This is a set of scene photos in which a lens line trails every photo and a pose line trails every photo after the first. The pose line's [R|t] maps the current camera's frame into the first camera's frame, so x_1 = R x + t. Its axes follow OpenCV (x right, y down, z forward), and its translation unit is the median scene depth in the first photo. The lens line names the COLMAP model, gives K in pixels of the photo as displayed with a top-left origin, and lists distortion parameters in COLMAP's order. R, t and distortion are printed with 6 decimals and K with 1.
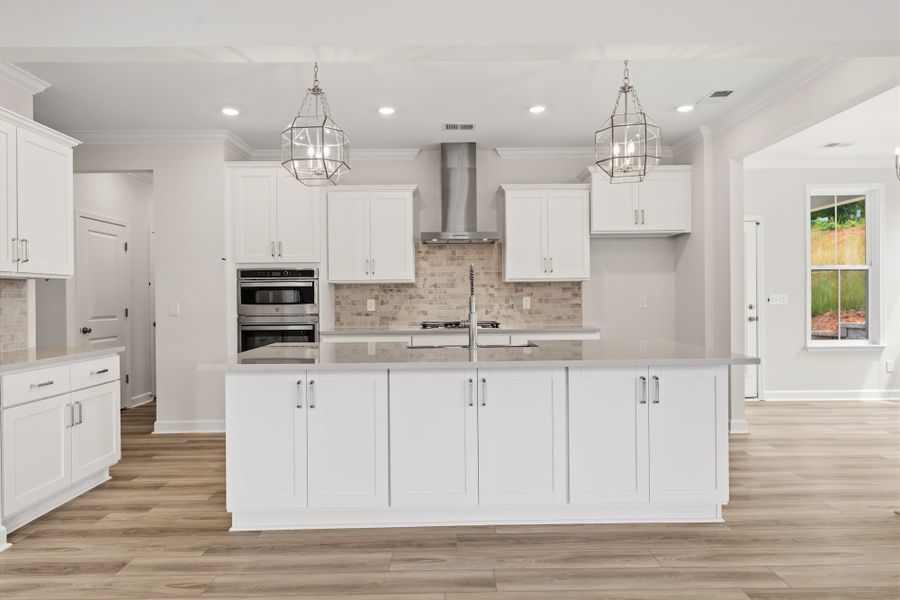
lens RADIAL K [[546.1, 0, 451.8], [0, 546.1, 297.1], [0, 0, 1]] dist [0.001842, 0.000747]
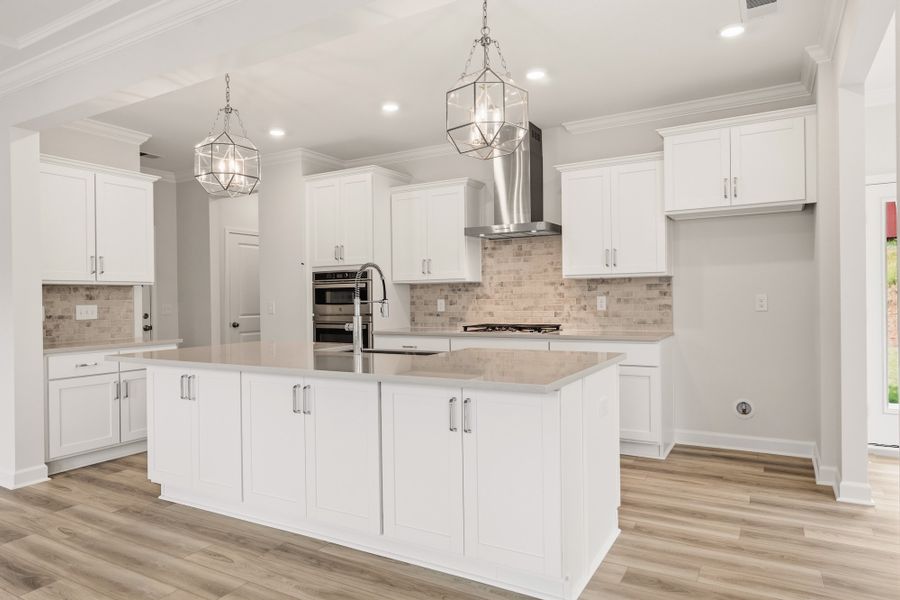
lens RADIAL K [[568.2, 0, 450.0], [0, 568.2, 300.0], [0, 0, 1]] dist [0.002988, 0.000978]
pose [[0.859496, -0.000395, -0.511143, 0.384127], [0.005681, 0.999945, 0.008780, -0.003634], [0.511111, -0.010450, 0.859451, 0.136317]]
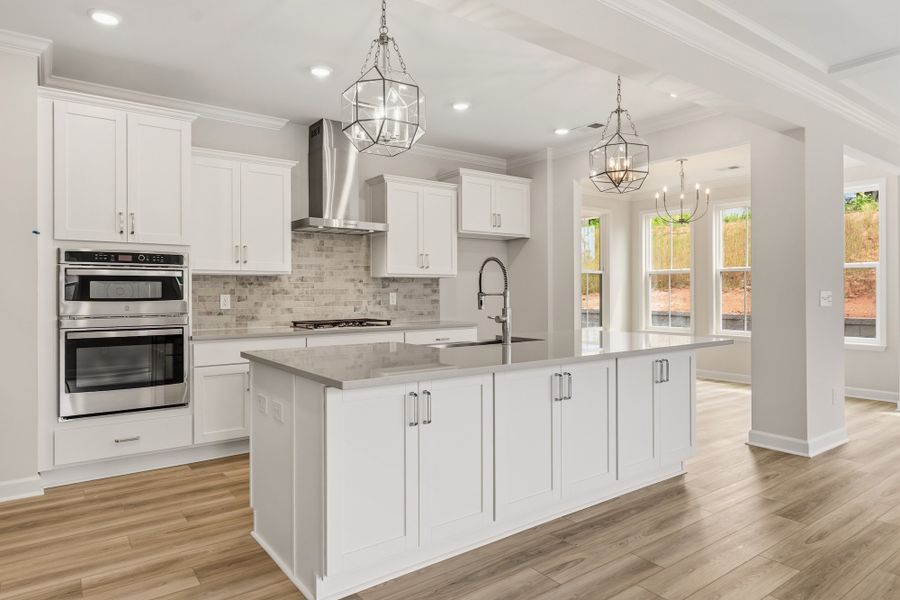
lens RADIAL K [[546.1, 0, 451.8], [0, 546.1, 297.1], [0, 0, 1]] dist [0.001842, 0.000747]
pose [[0.812510, 0.001564, 0.582945, -0.346216], [-0.004442, 0.999984, 0.003508, 0.003470], [-0.582930, -0.005439, 0.812504, 0.150629]]
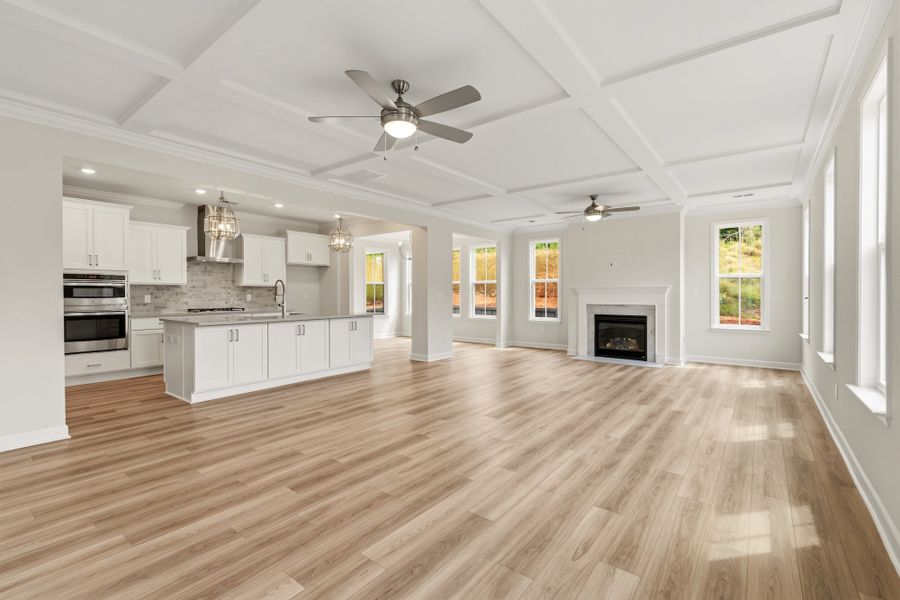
lens RADIAL K [[400.6, 0, 449.4], [0, 400.6, 299.3], [0, 0, 1]] dist [0.000662, -0.000102]
pose [[0.625053, -0.001263, 0.780581, -0.499718], [-0.005745, 0.999964, 0.006219, 0.004425], [-0.780561, -0.008372, 0.625023, -0.378019]]
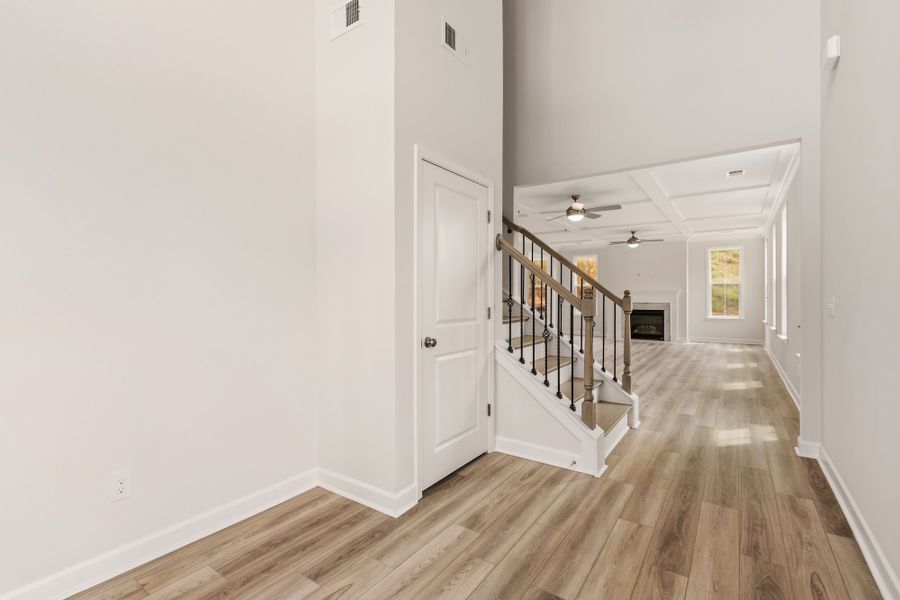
lens RADIAL K [[409.4, 0, 450.0], [0, 409.4, 300.0], [0, 0, 1]] dist [-0.000026, 0.000021]
pose [[0.584476, -0.000009, 0.811411, -1.239111], [-0.004220, 0.999986, 0.003051, 0.012815], [-0.811400, -0.005207, 0.584468, -0.377887]]
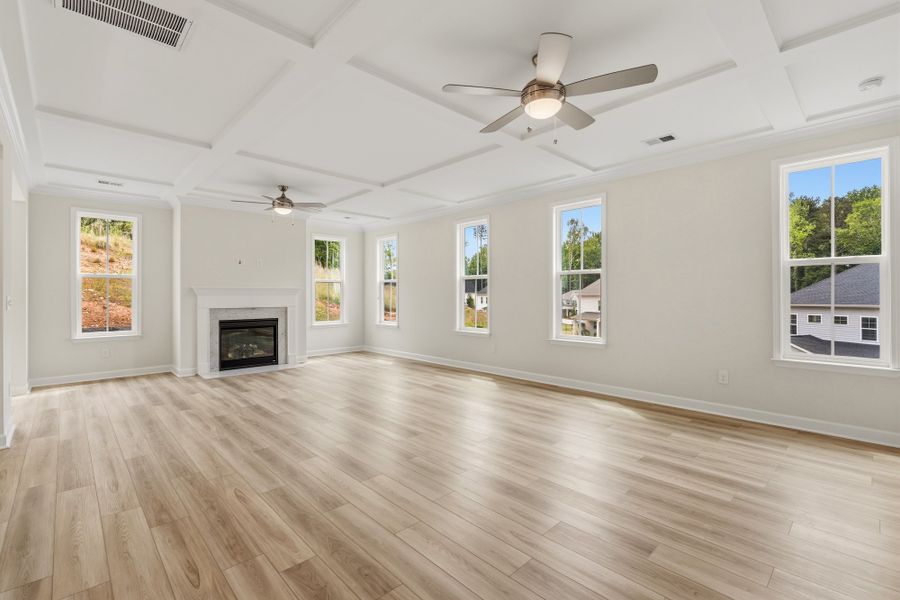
lens RADIAL K [[400.6, 0, 449.4], [0, 400.6, 299.3], [0, 0, 1]] dist [0.000662, -0.000102]
pose [[-0.682155, 0.007156, 0.731173, -0.389085], [0.006957, 0.999970, -0.003296, 0.010332], [-0.731175, 0.002839, -0.682184, 0.383564]]
